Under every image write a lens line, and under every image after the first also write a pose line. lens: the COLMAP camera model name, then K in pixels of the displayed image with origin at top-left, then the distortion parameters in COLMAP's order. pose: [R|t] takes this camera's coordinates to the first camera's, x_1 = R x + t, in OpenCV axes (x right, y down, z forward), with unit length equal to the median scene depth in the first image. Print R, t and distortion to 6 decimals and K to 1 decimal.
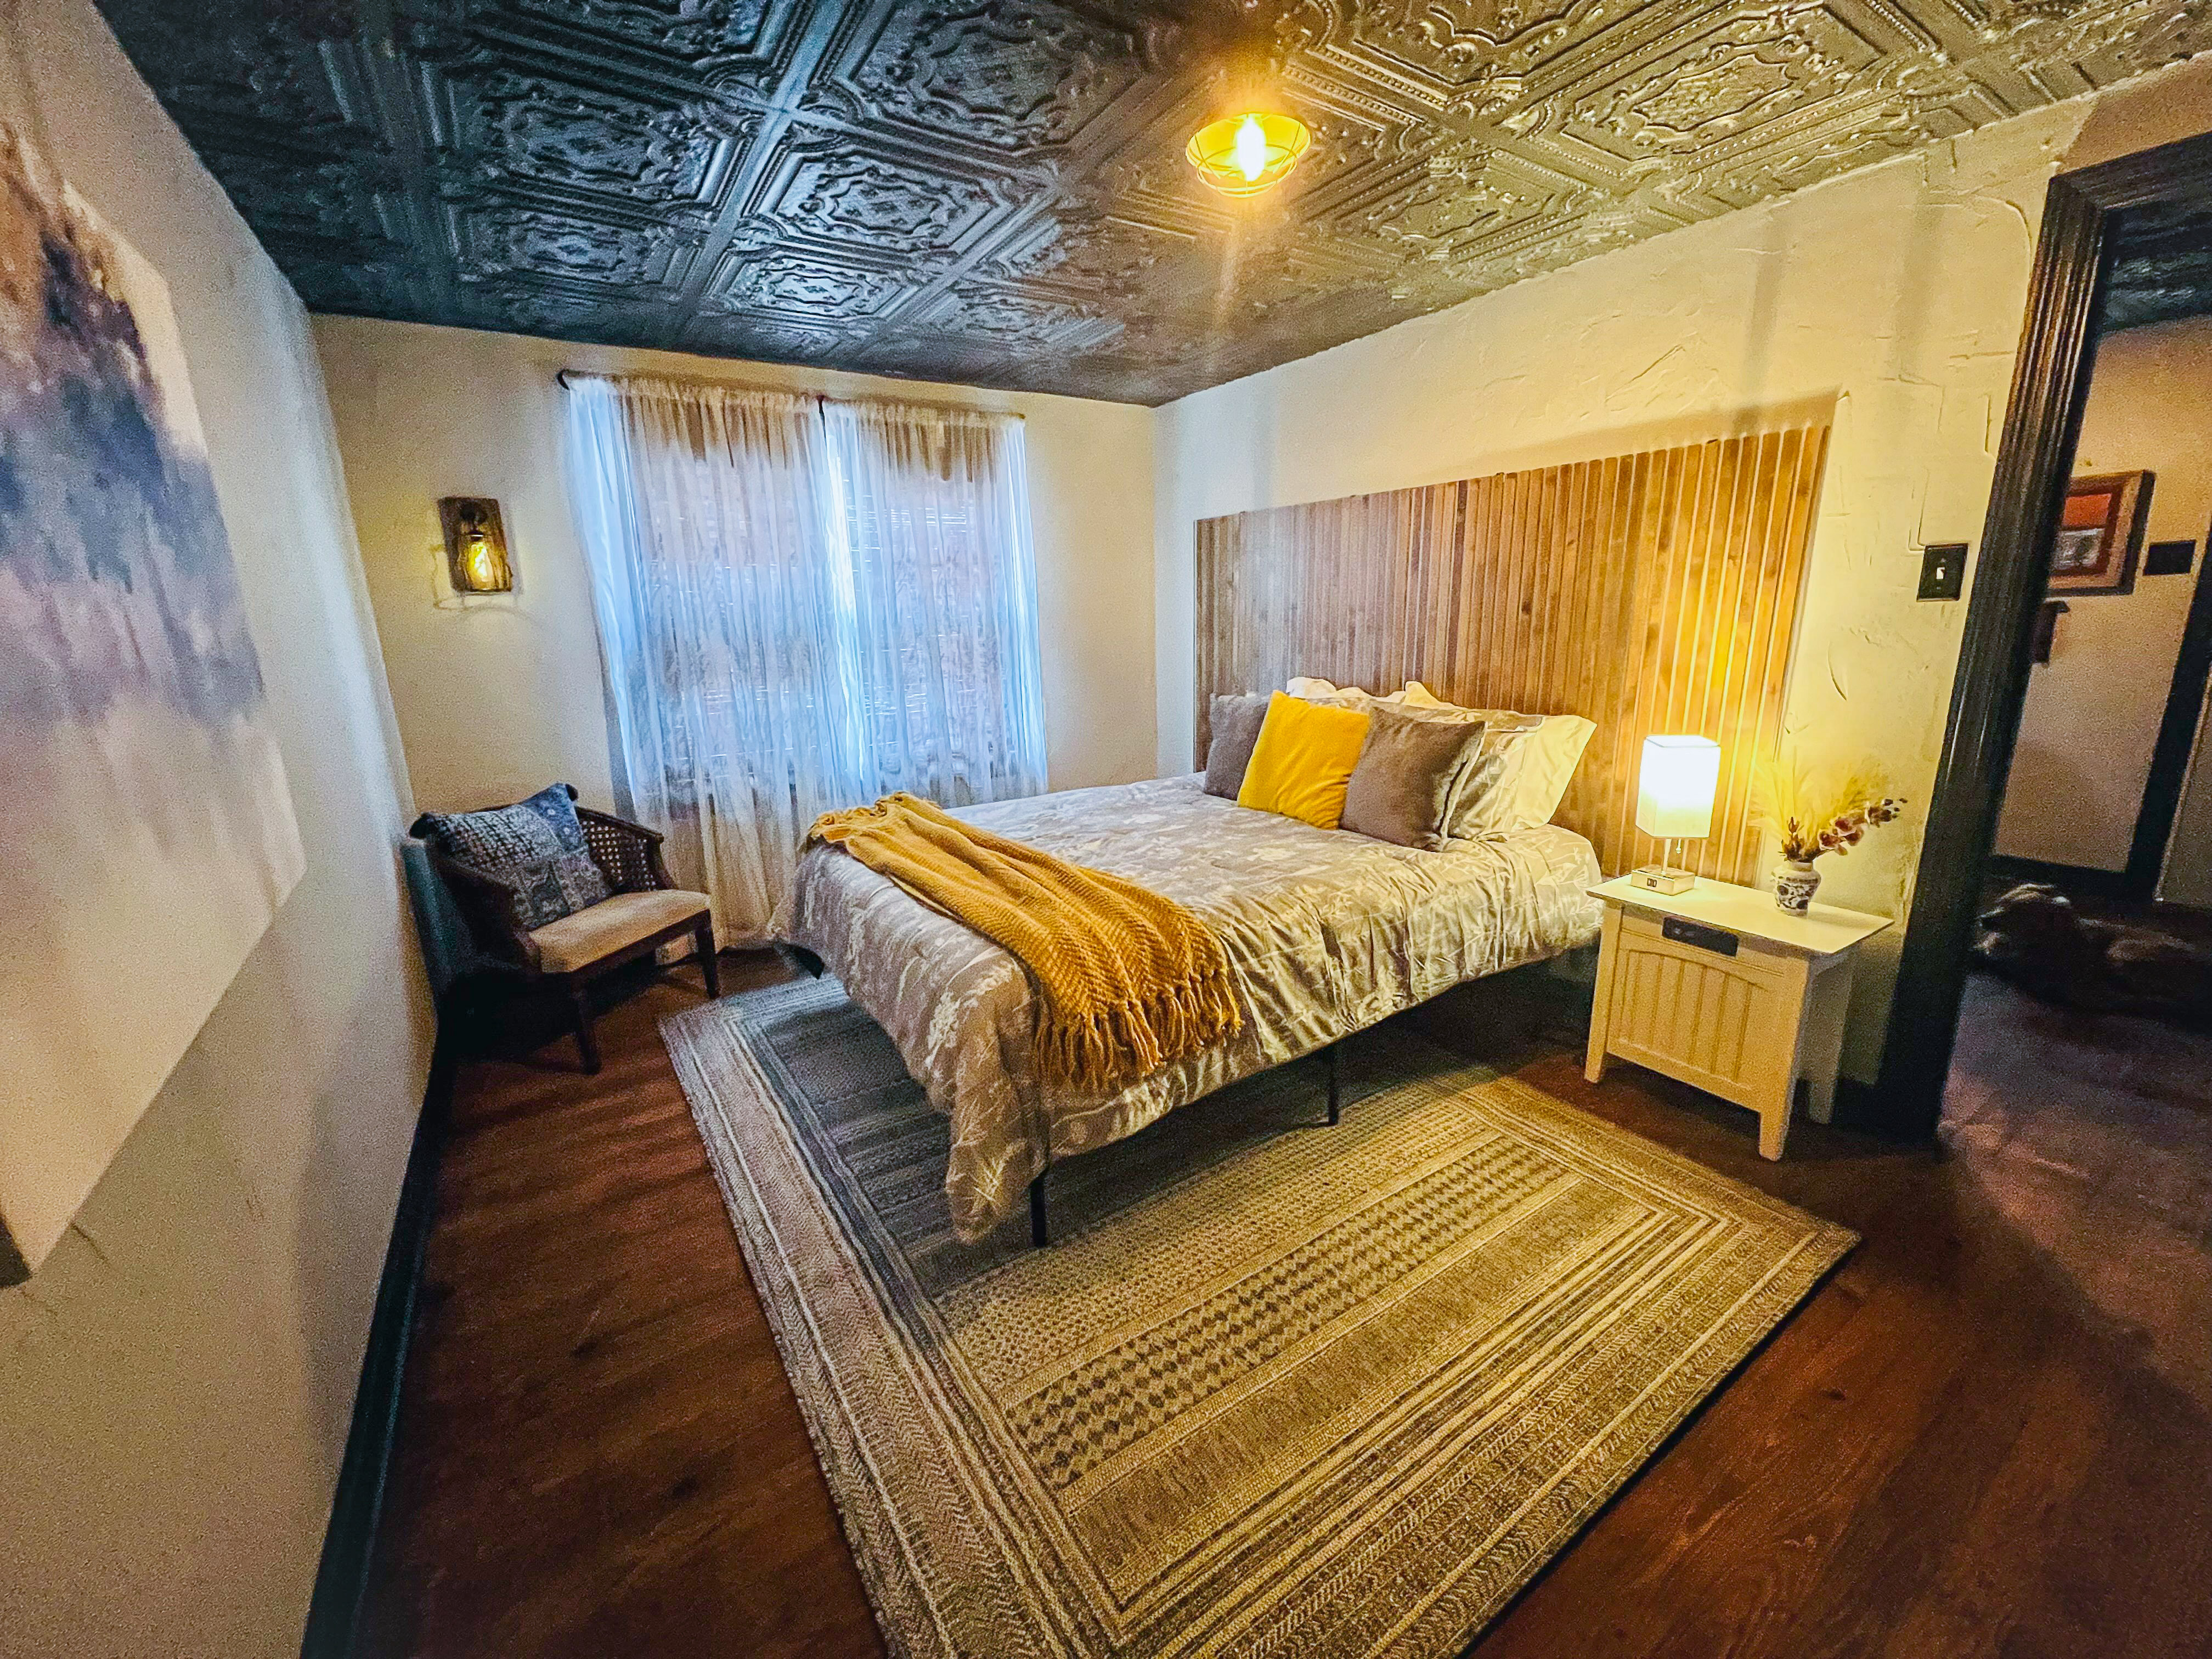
lens RADIAL K [[886.3, 0, 1102.9], [0, 886.3, 818.5], [0, 0, 1]] dist [-0.013280, 0.000050]
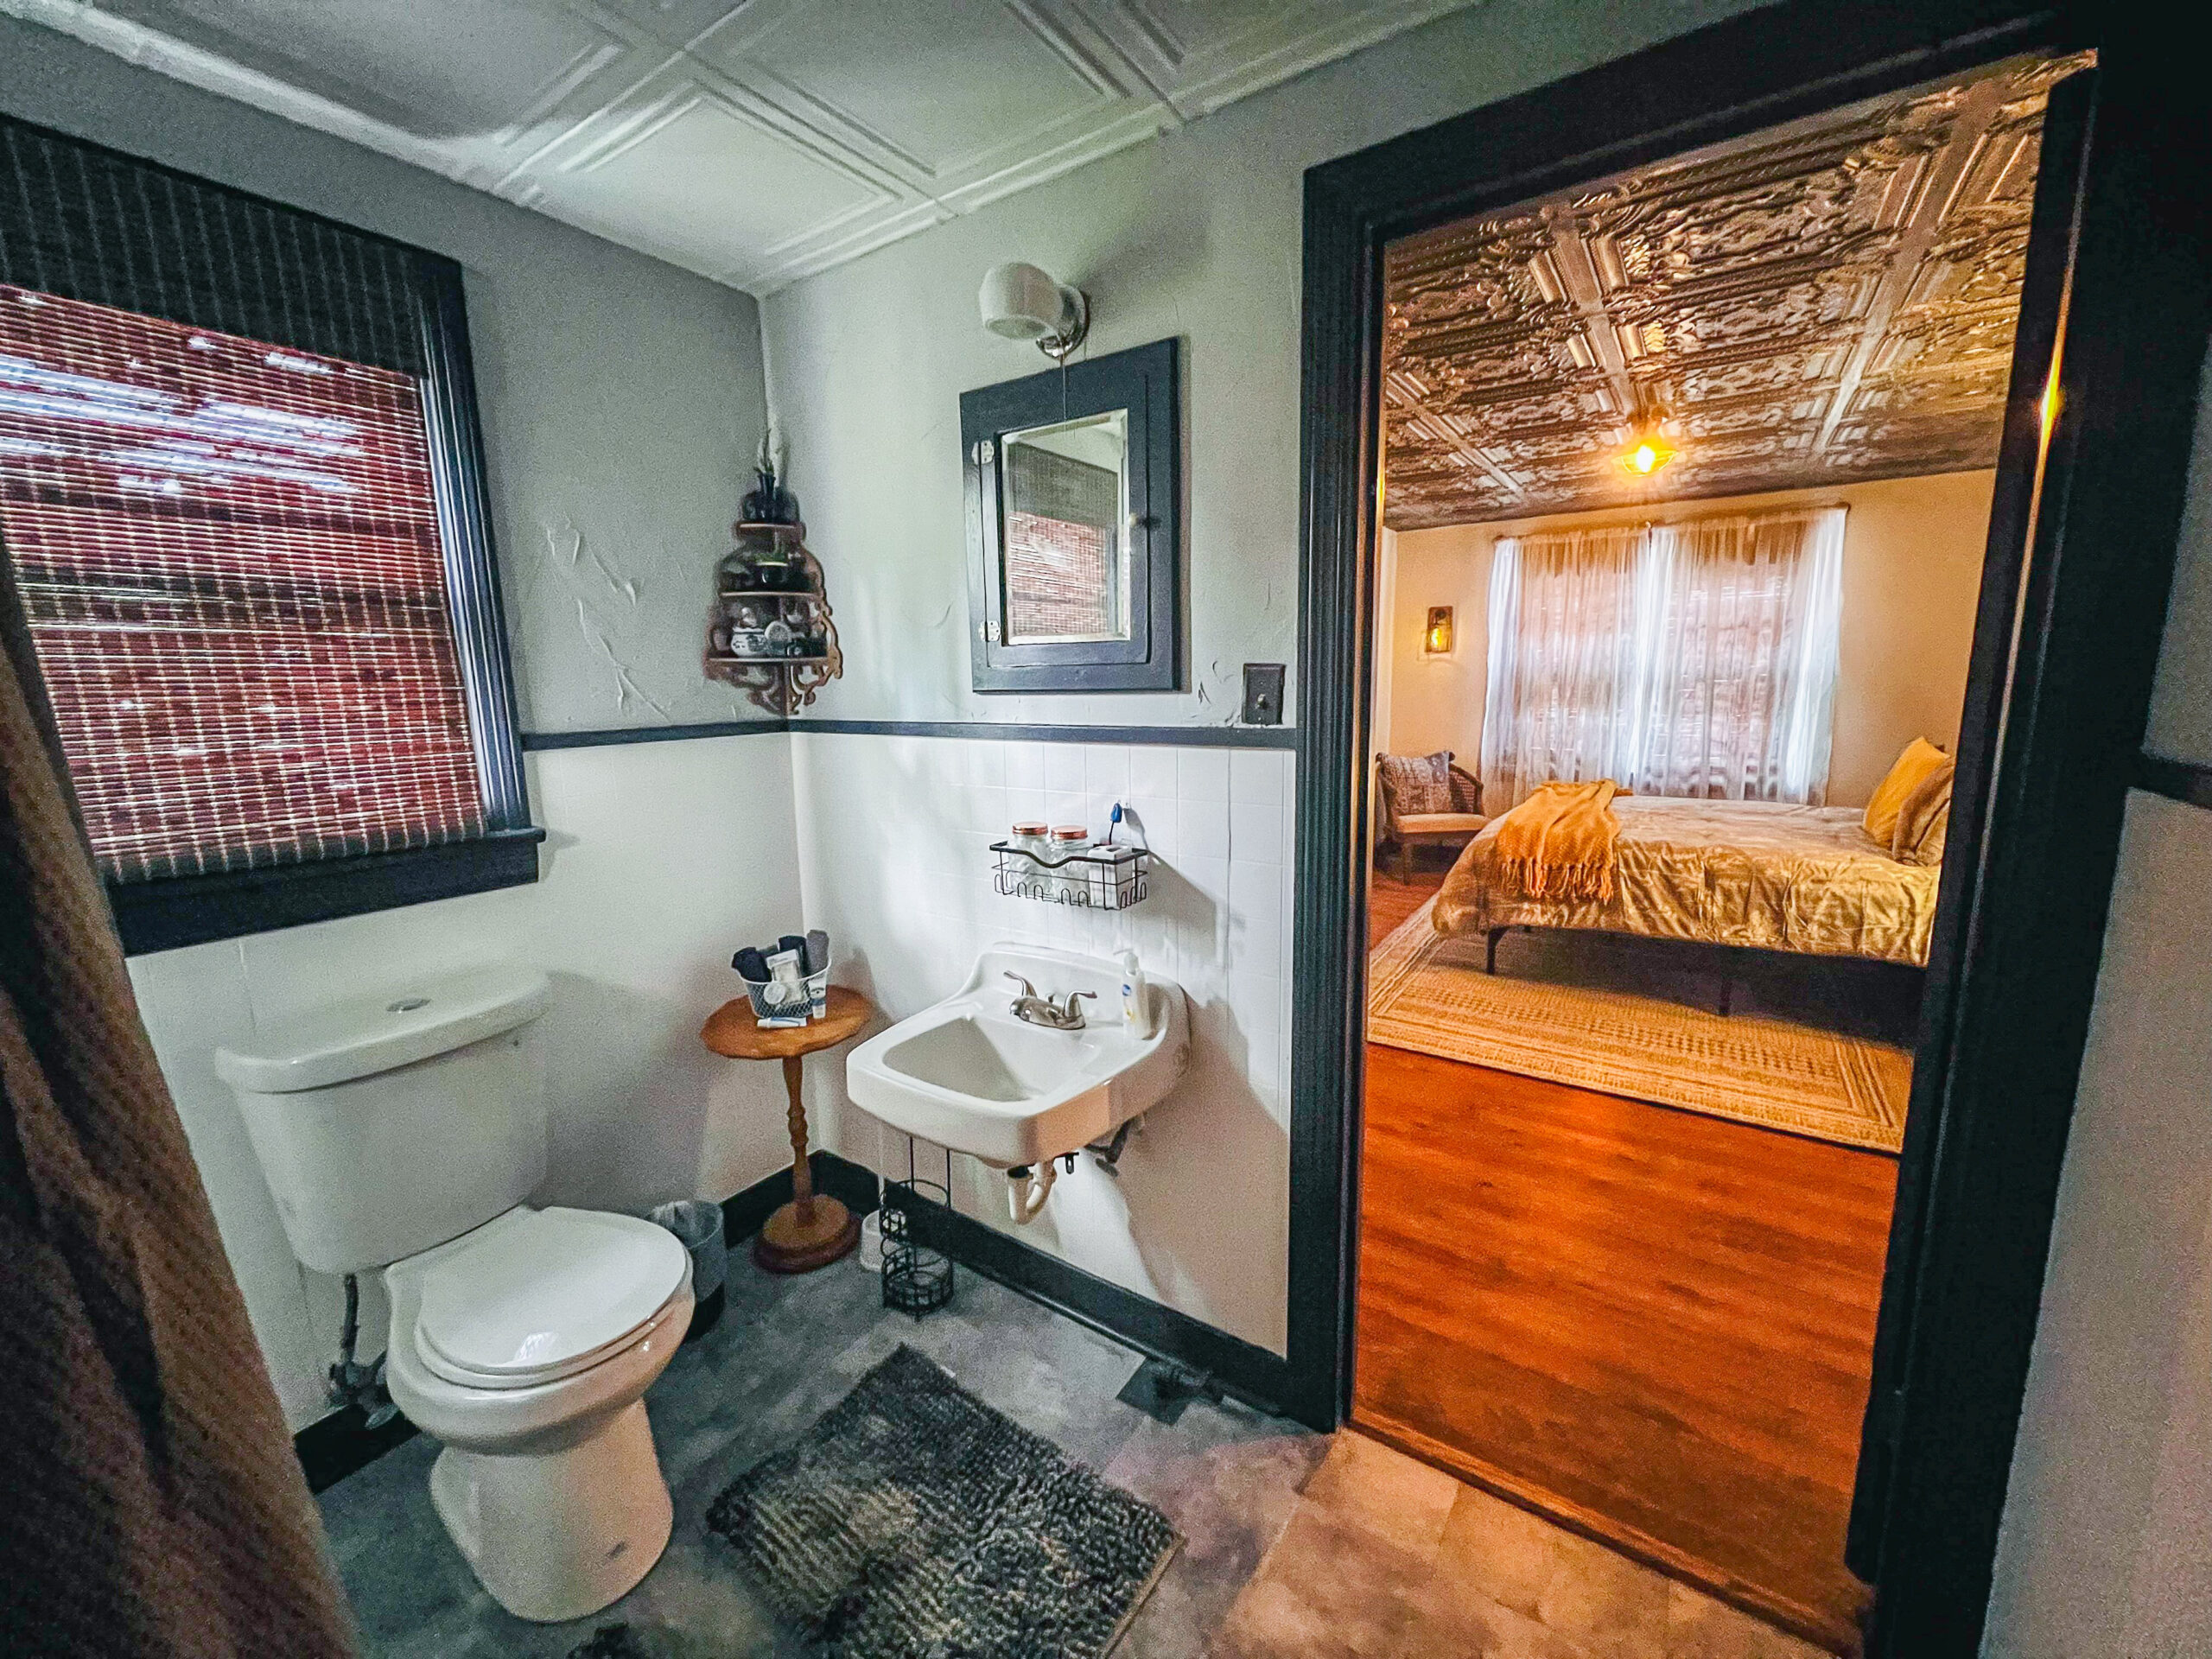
lens RADIAL K [[886.3, 0, 1115.7], [0, 886.3, 829.4], [0, 0, 1]] dist [-0.013280, 0.000050]
pose [[0.394289, 0.178781, -0.901429, 1.209039], [-0.199579, 0.974142, 0.105905, 0.093047], [0.897053, 0.138149, 0.419775, -0.611302]]
